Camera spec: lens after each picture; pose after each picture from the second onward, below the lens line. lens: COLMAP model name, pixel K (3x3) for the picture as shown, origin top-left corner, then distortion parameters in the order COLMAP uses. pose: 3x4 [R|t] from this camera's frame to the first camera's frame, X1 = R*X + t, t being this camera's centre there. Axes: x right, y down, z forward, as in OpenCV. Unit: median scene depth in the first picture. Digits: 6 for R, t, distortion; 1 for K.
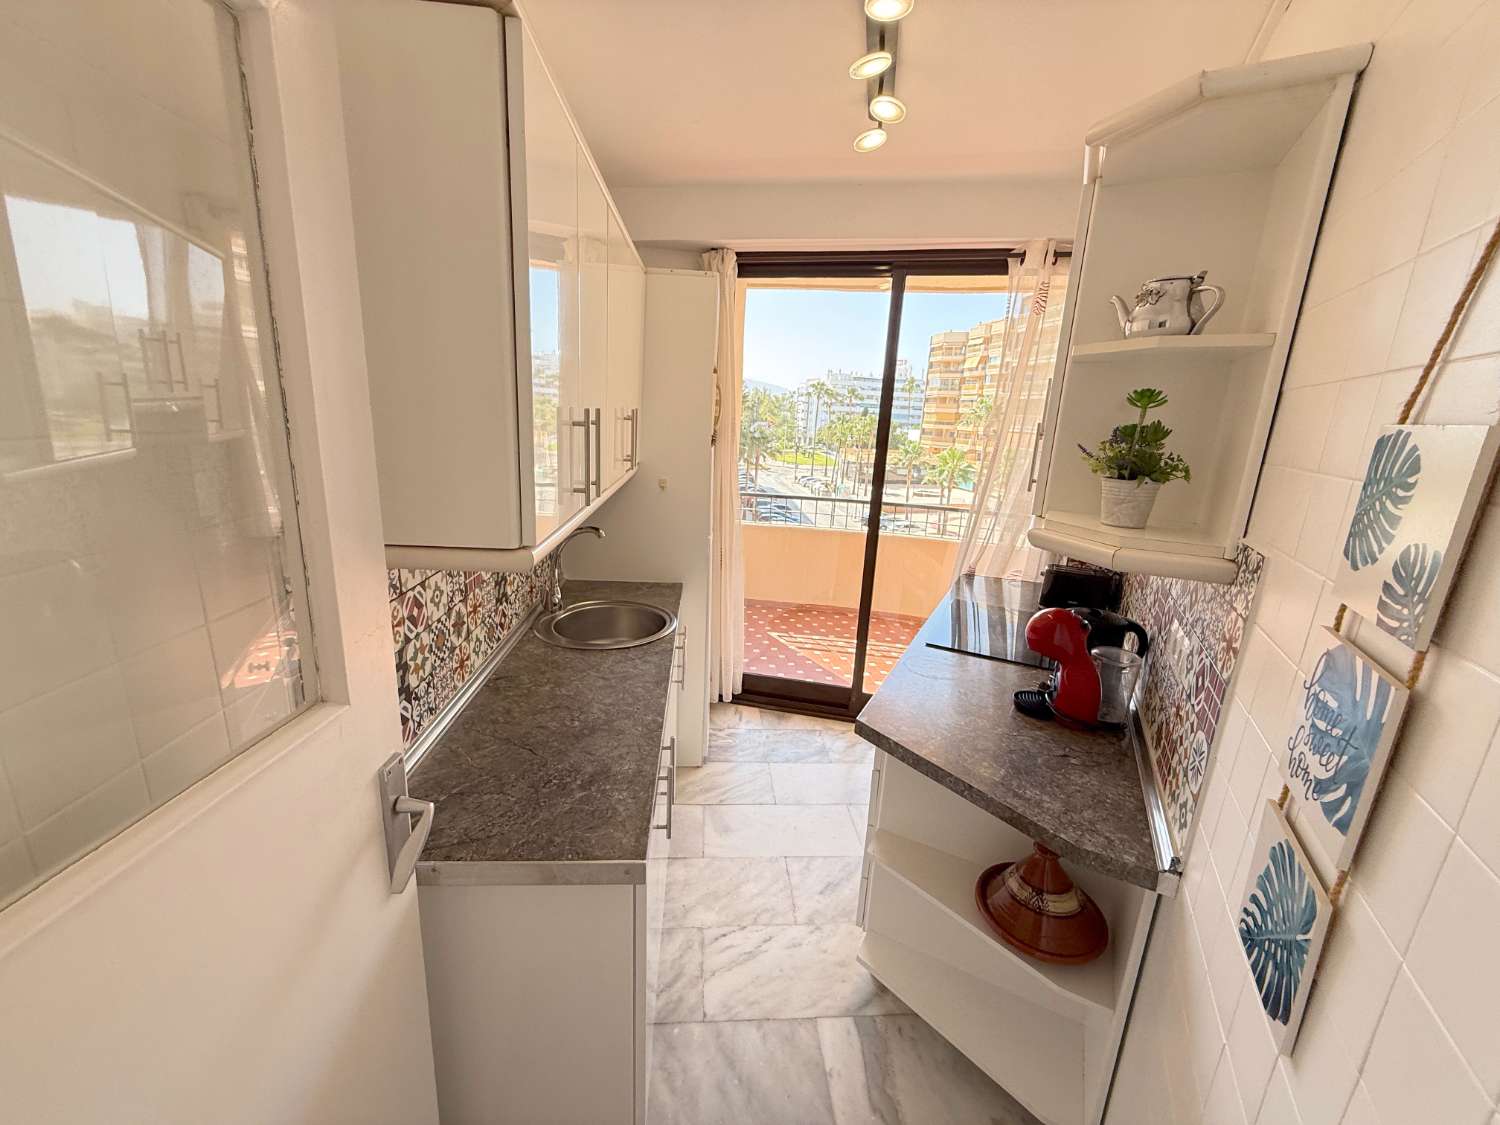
lens RADIAL K [[597.1, 0, 745.1], [0, 597.1, 563.5], [0, 0, 1]] dist [-0.000040, -0.000352]
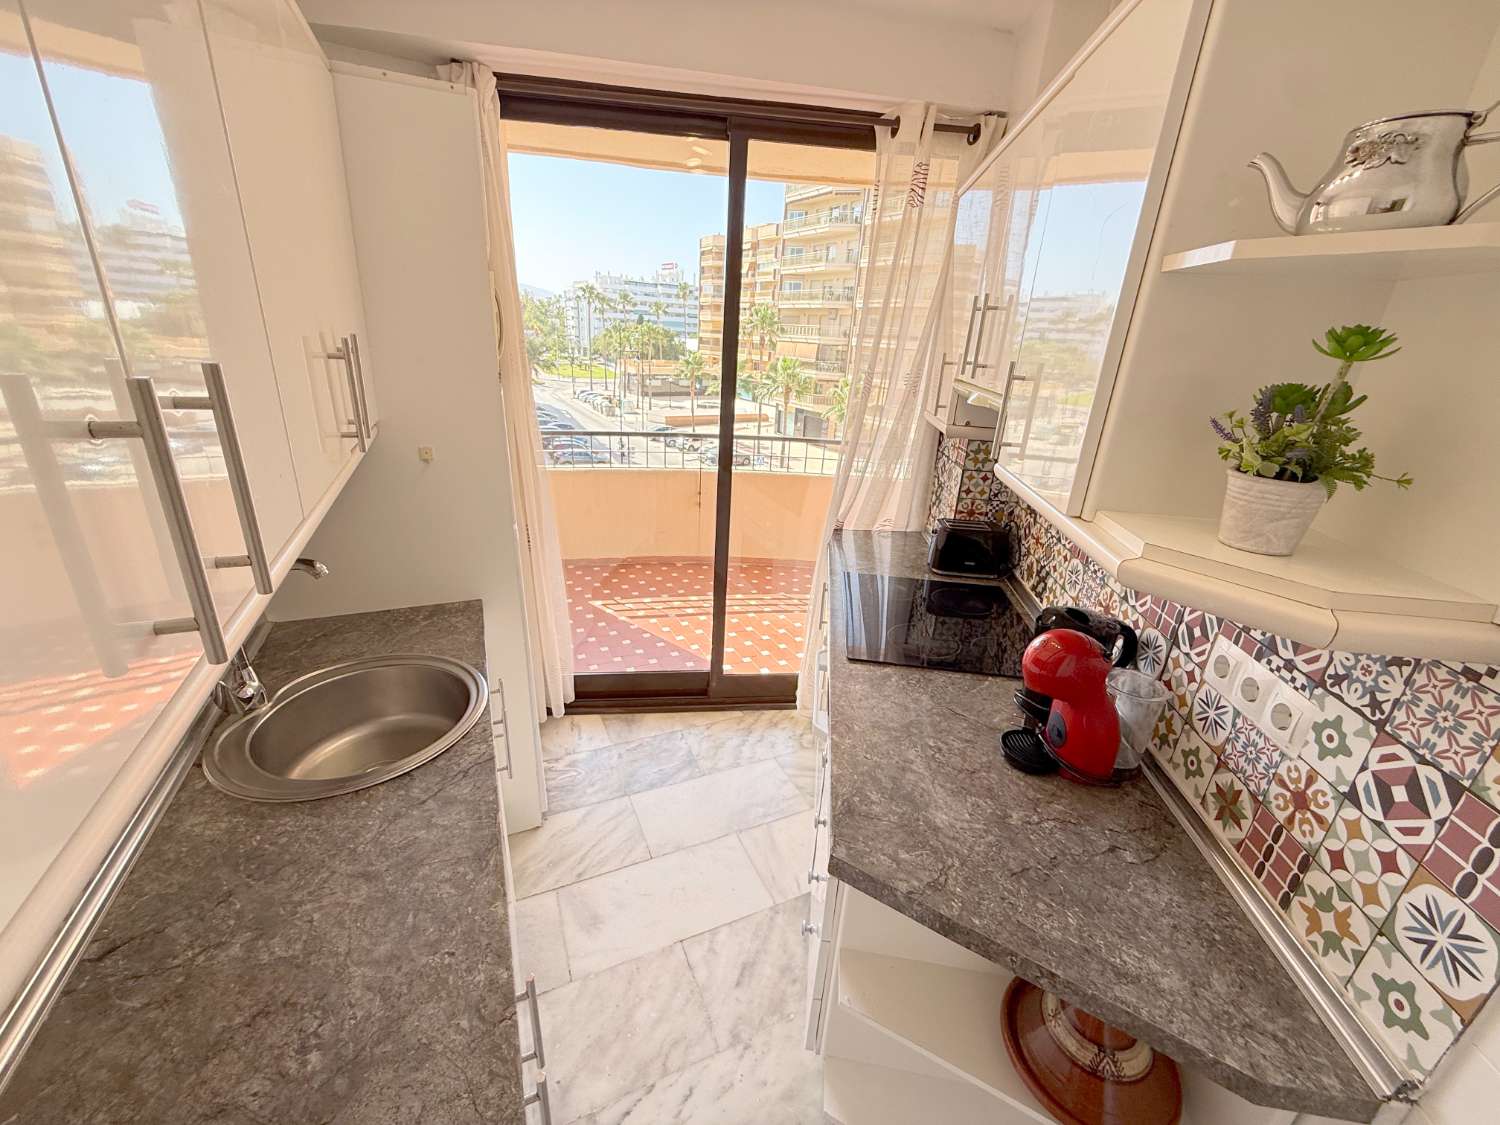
lens RADIAL K [[597.1, 0, 745.1], [0, 597.1, 563.5], [0, 0, 1]] dist [-0.000040, -0.000352]
pose [[0.937723, -0.123550, 0.324670, -0.034607], [0.077066, 0.985315, 0.152366, -0.075892], [-0.338727, -0.117856, 0.933474, 0.241939]]
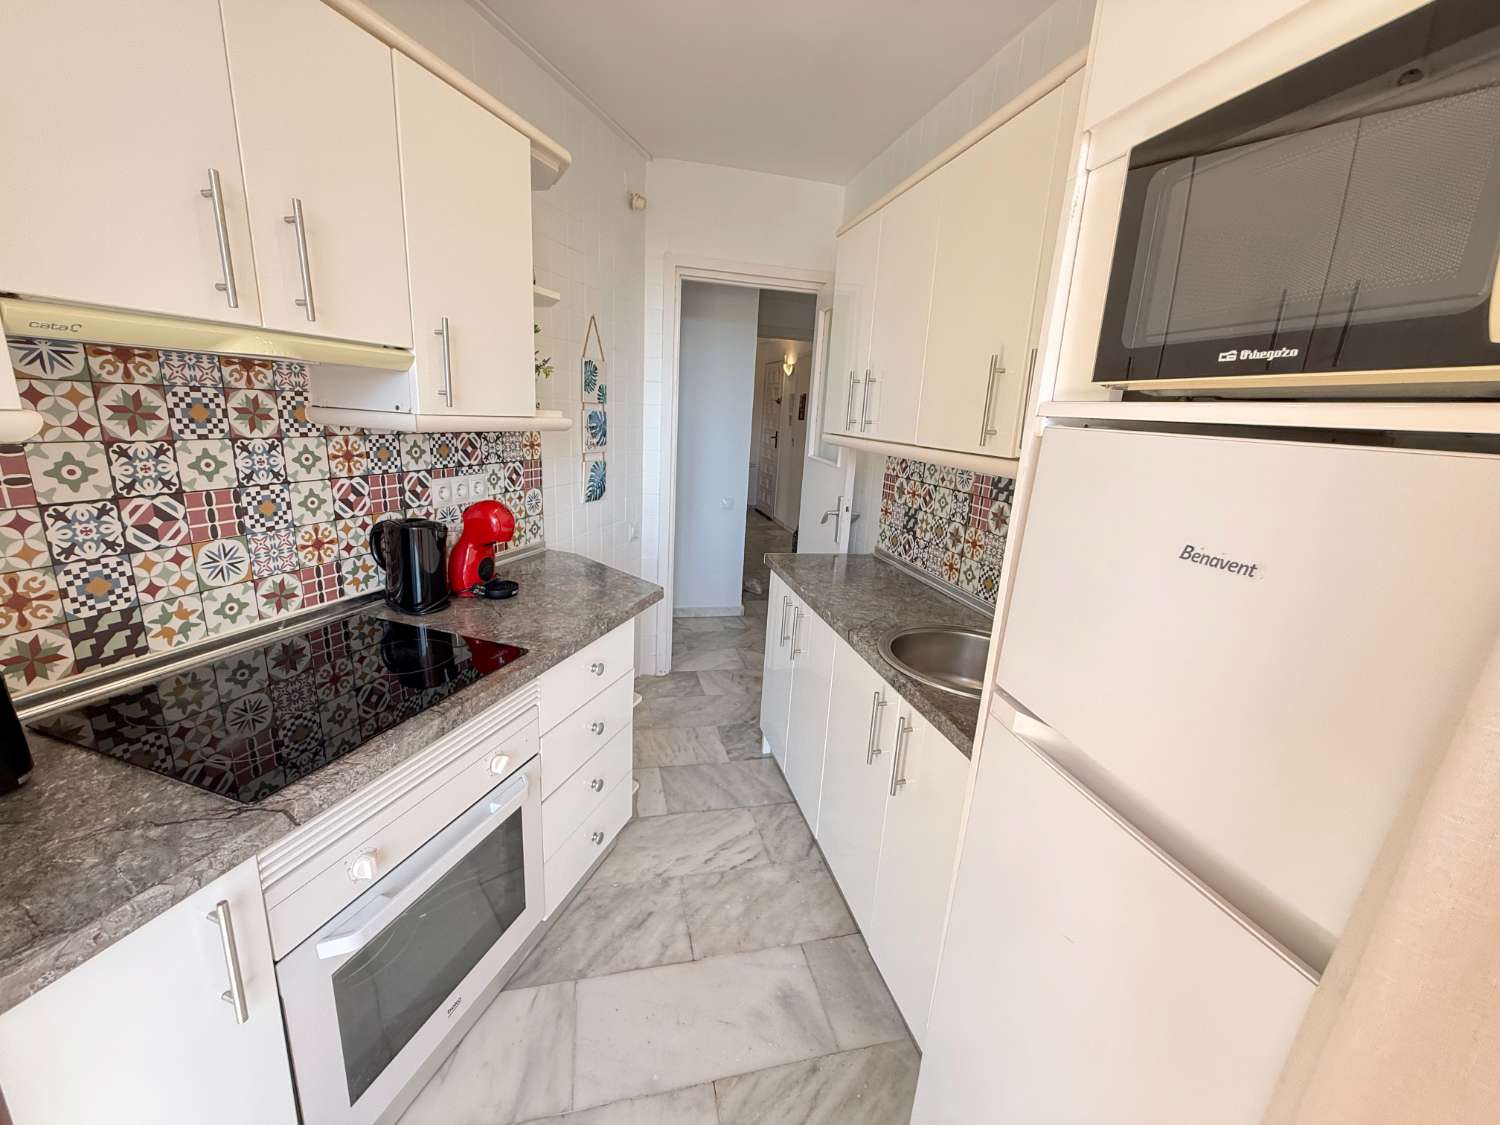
lens RADIAL K [[597.1, 0, 745.1], [0, 597.1, 563.5], [0, 0, 1]] dist [-0.000040, -0.000352]
pose [[-0.980328, -0.055912, -0.189292, 0.133484], [-0.139621, 0.874319, 0.464835, -0.214226], [0.139512, 0.482120, -0.864926, 1.088143]]
